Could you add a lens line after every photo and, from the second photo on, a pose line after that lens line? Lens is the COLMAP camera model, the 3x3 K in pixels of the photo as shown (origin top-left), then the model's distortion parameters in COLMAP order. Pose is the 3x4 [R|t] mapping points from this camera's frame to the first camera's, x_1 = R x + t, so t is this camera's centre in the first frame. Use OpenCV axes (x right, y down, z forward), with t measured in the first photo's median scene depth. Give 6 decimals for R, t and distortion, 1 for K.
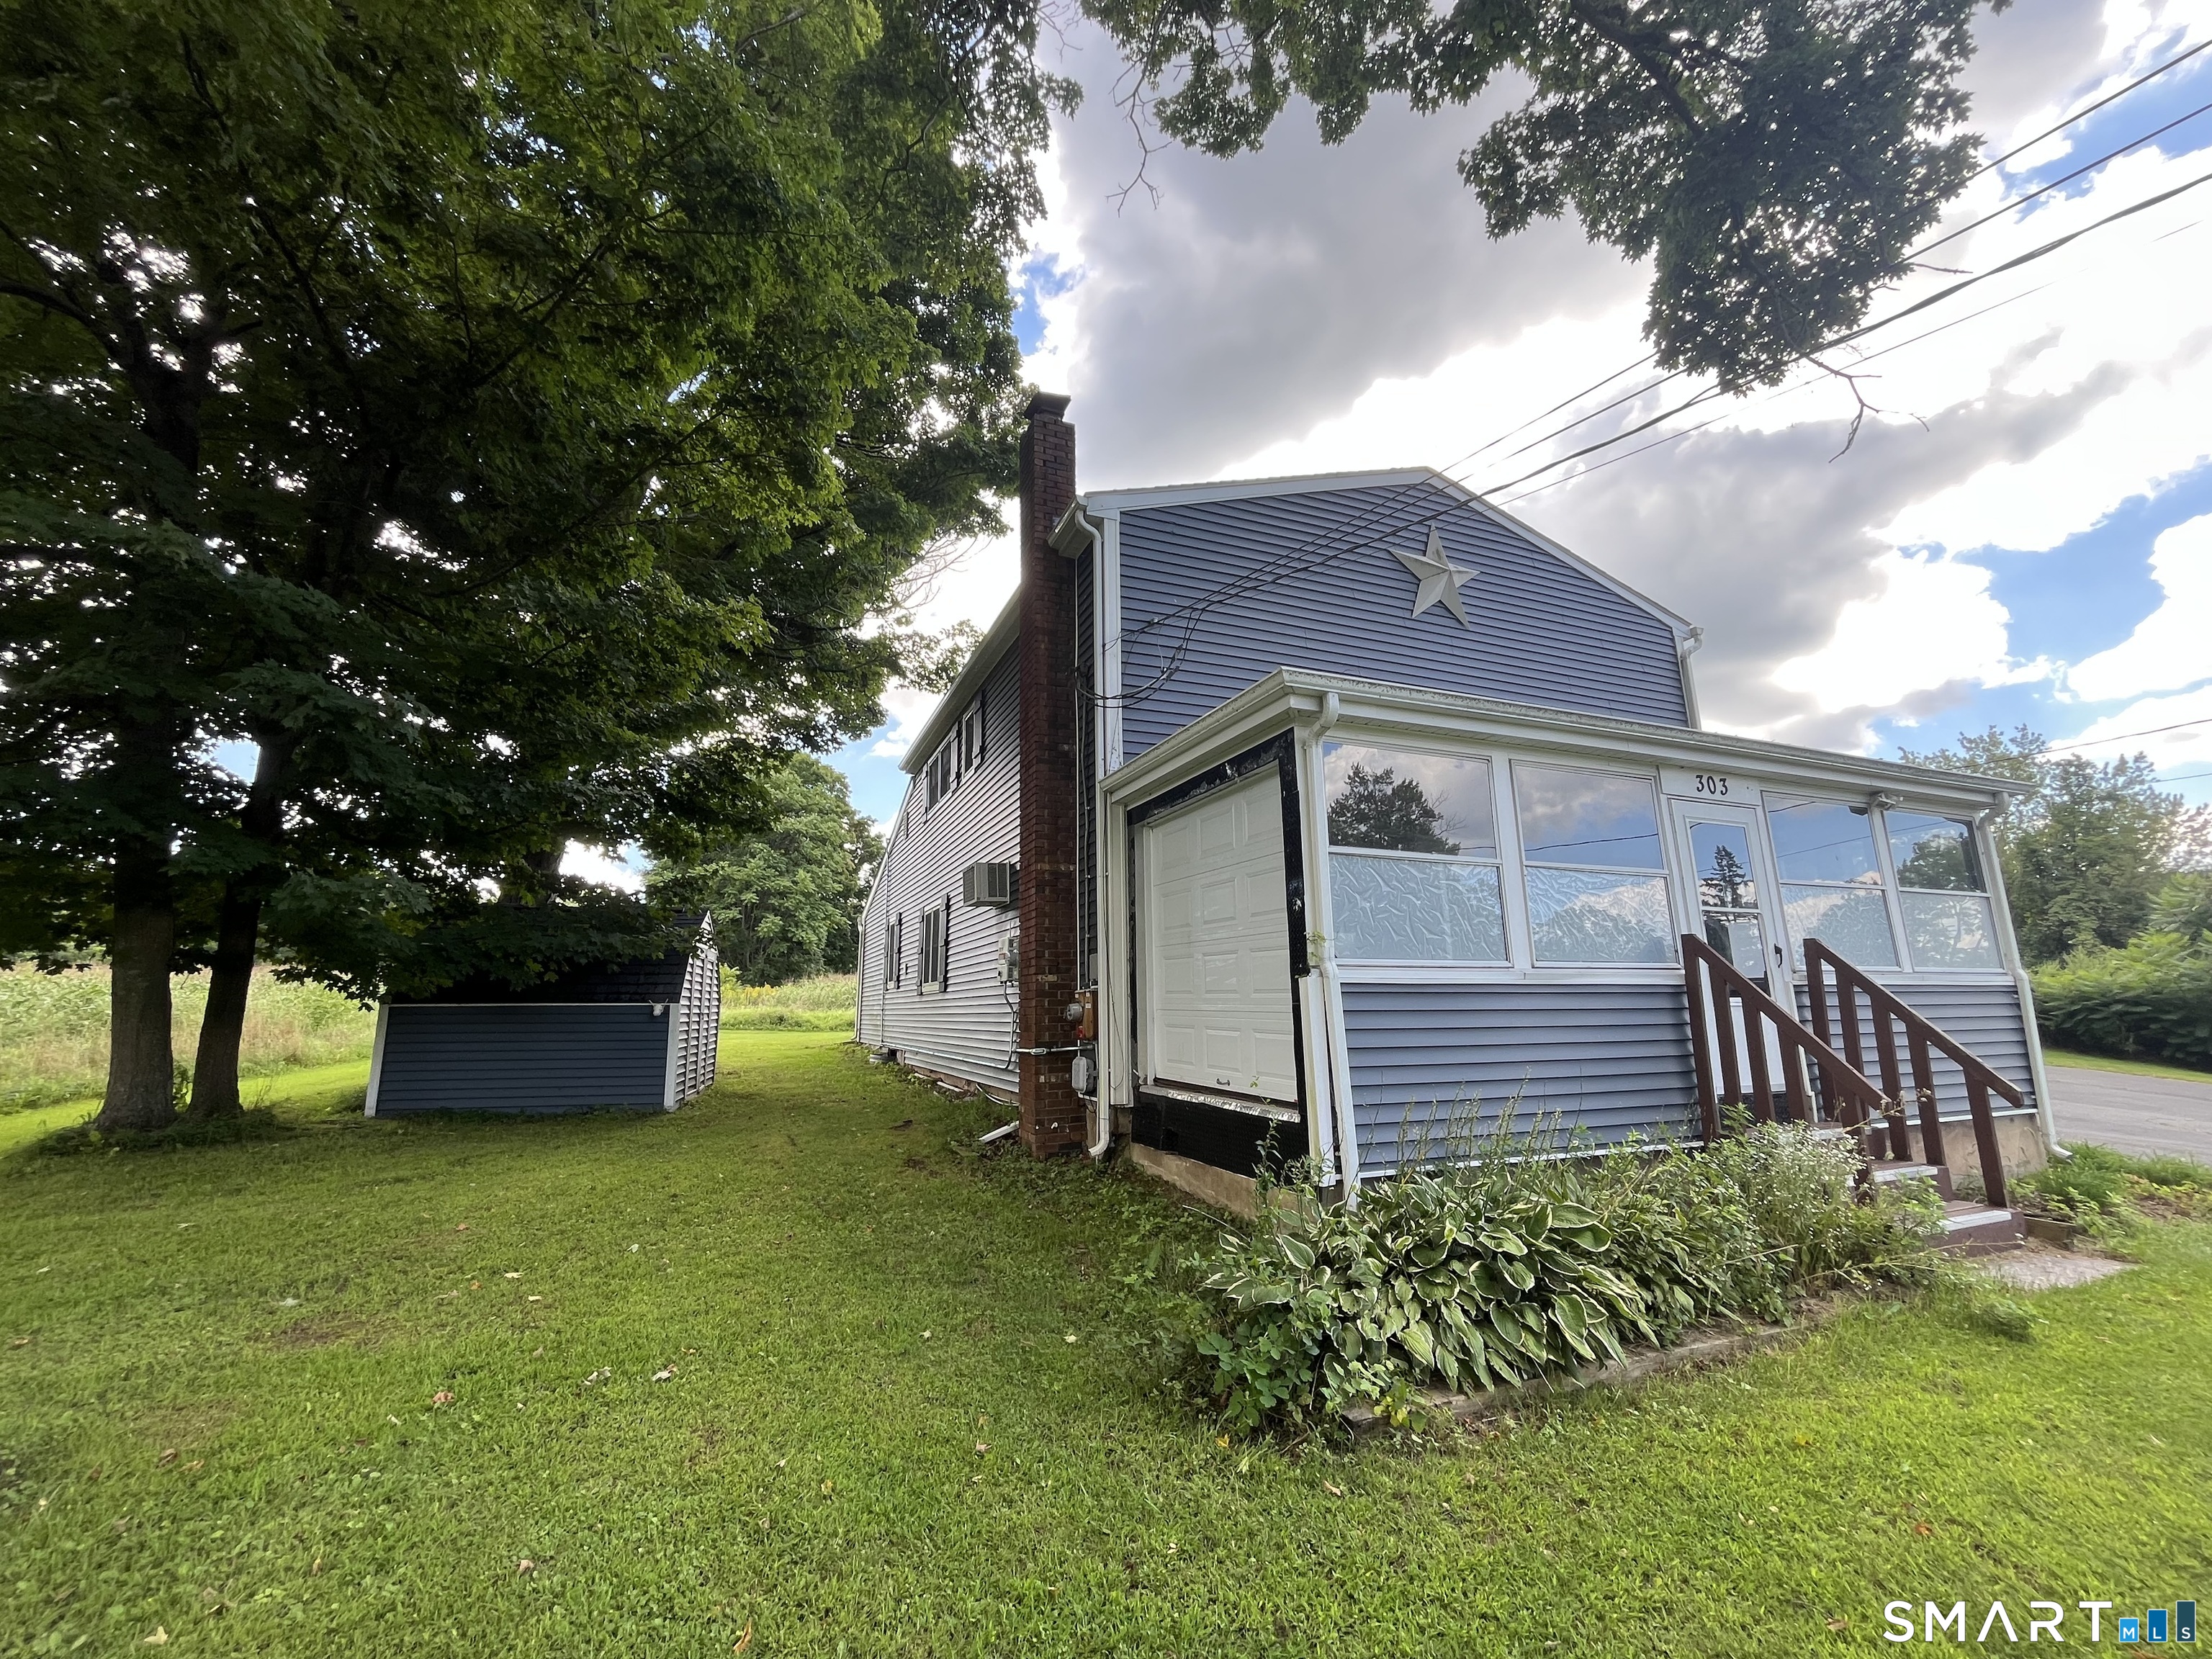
lens RADIAL K [[887.4, 0, 1098.3], [0, 887.4, 836.2], [0, 0, 1]] dist [-0.005559, 0.000128]
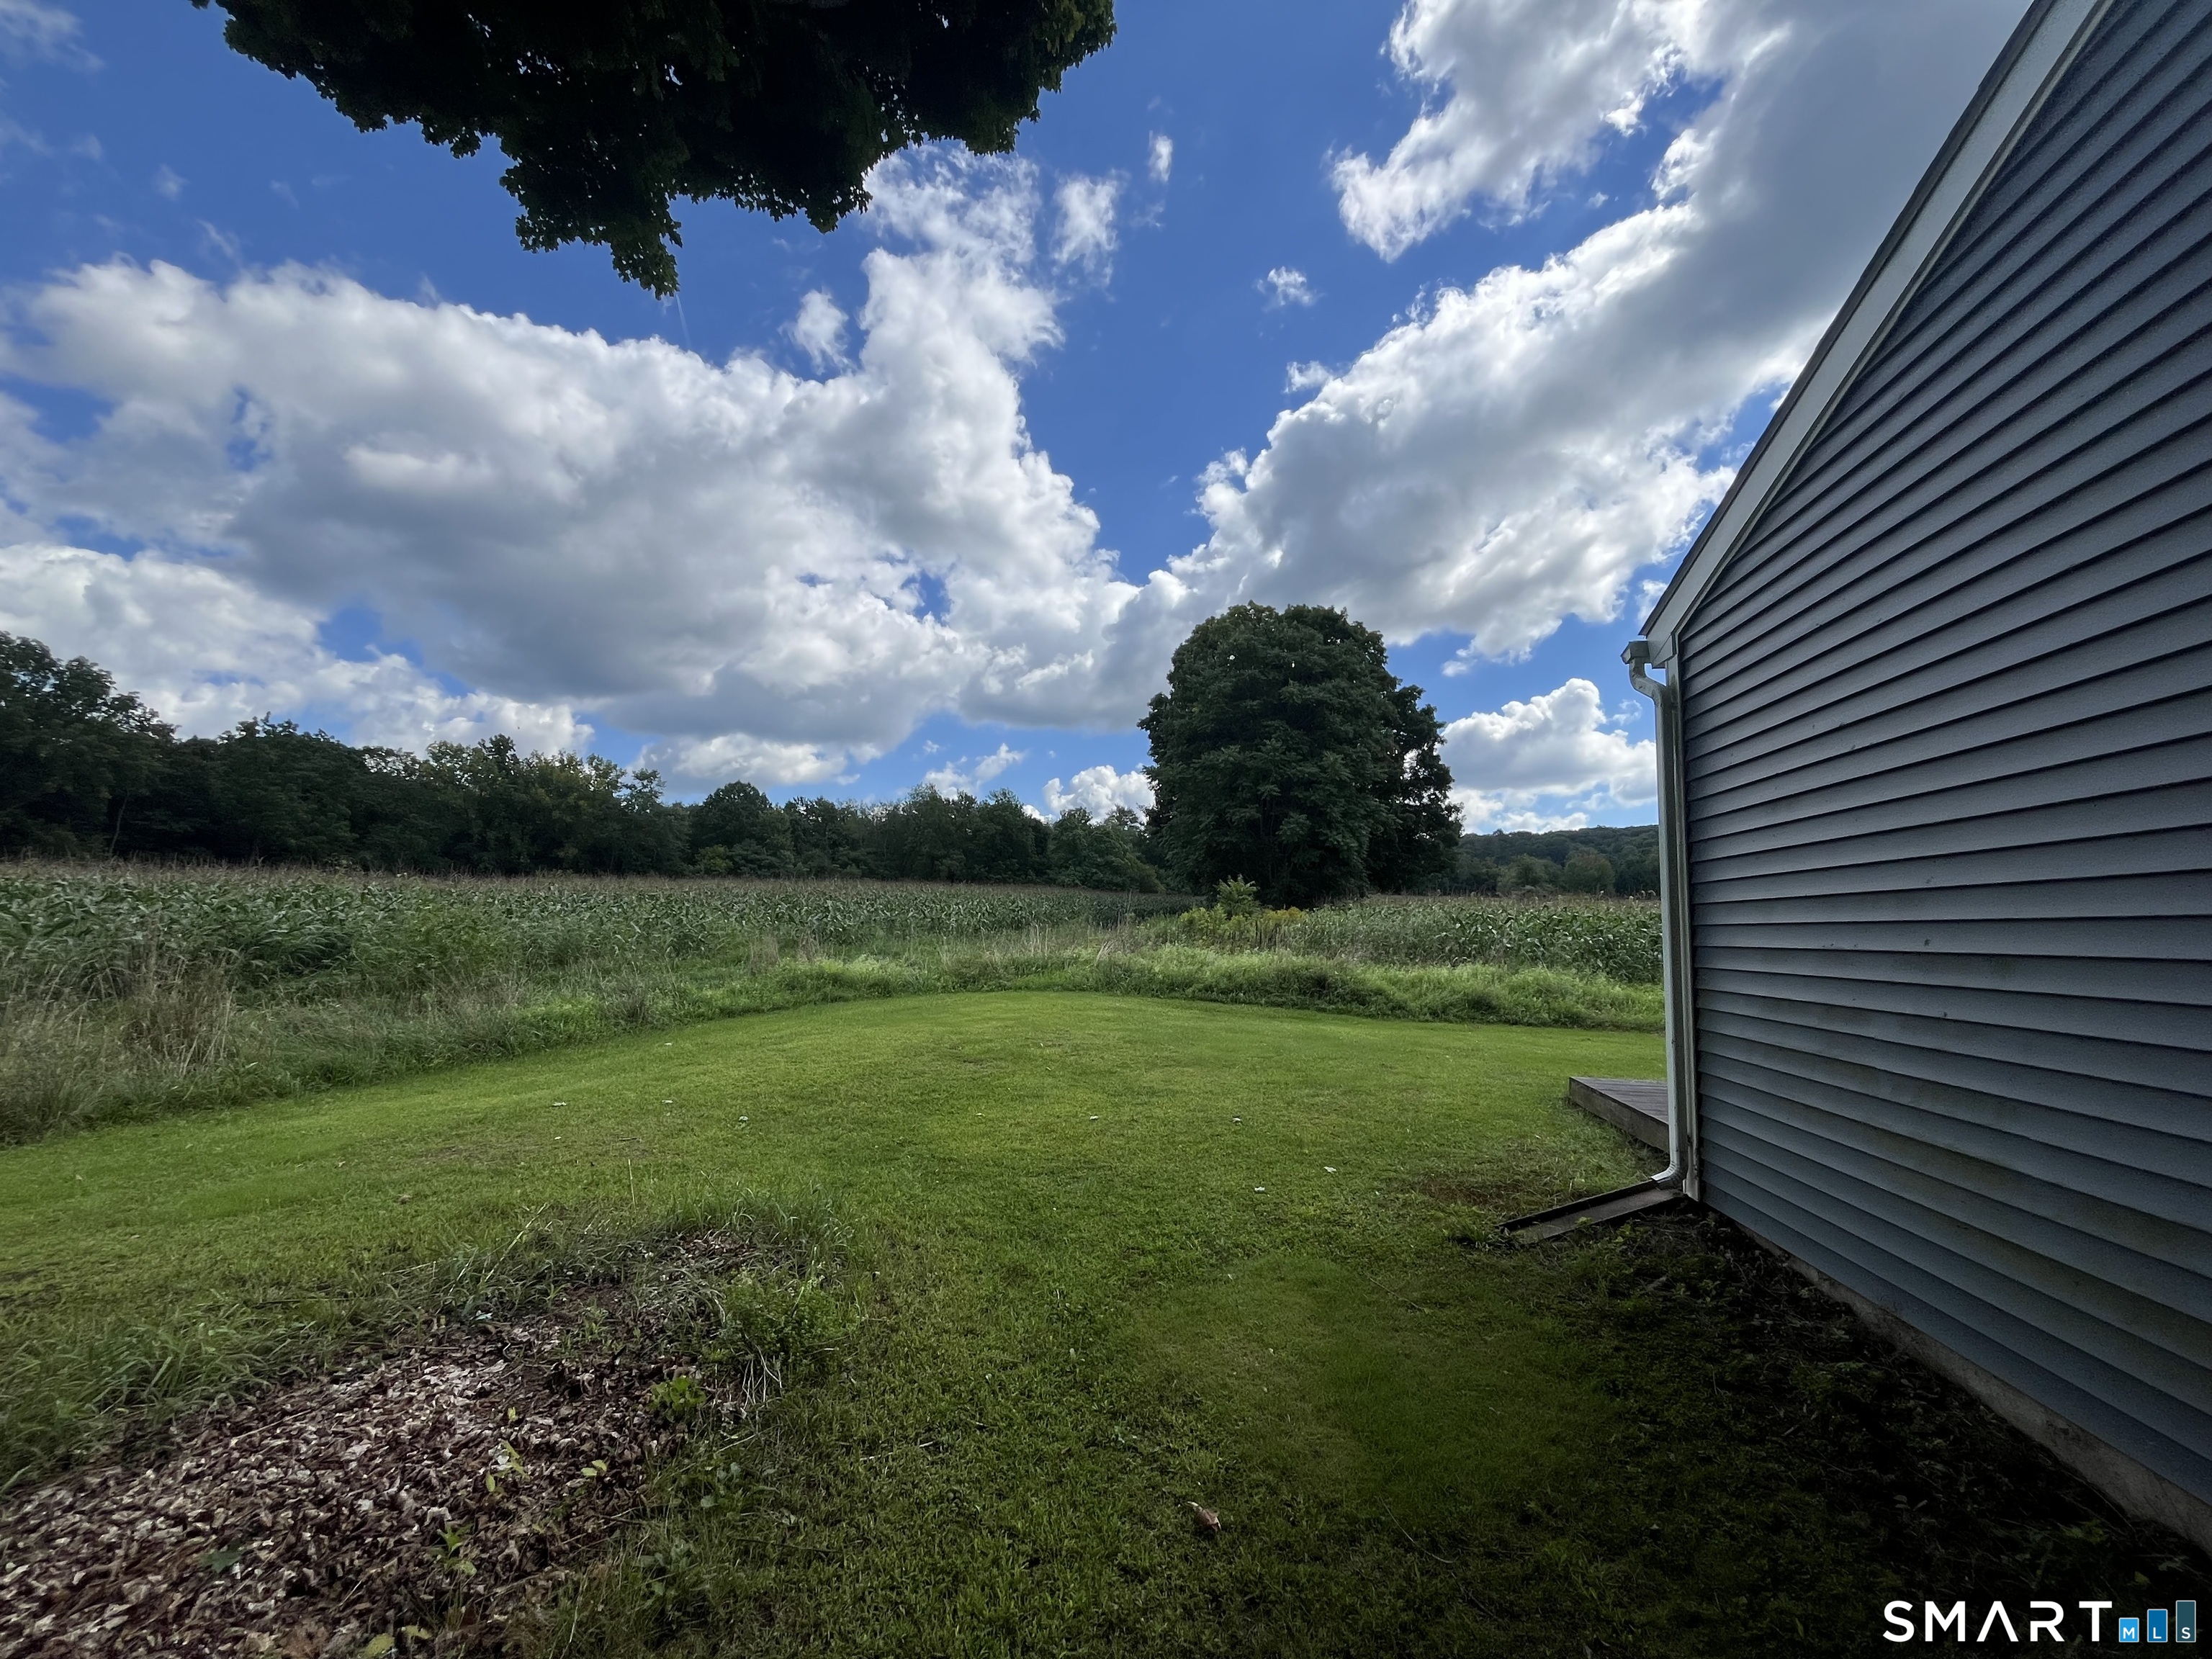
lens RADIAL K [[887.4, 0, 1098.3], [0, 887.4, 836.2], [0, 0, 1]] dist [-0.005559, 0.000128]
pose [[0.838250, -0.034347, -0.544203, -0.099845], [0.083878, 0.994258, 0.066446, 0.044090], [0.538796, -0.101345, 0.836318, 0.278435]]
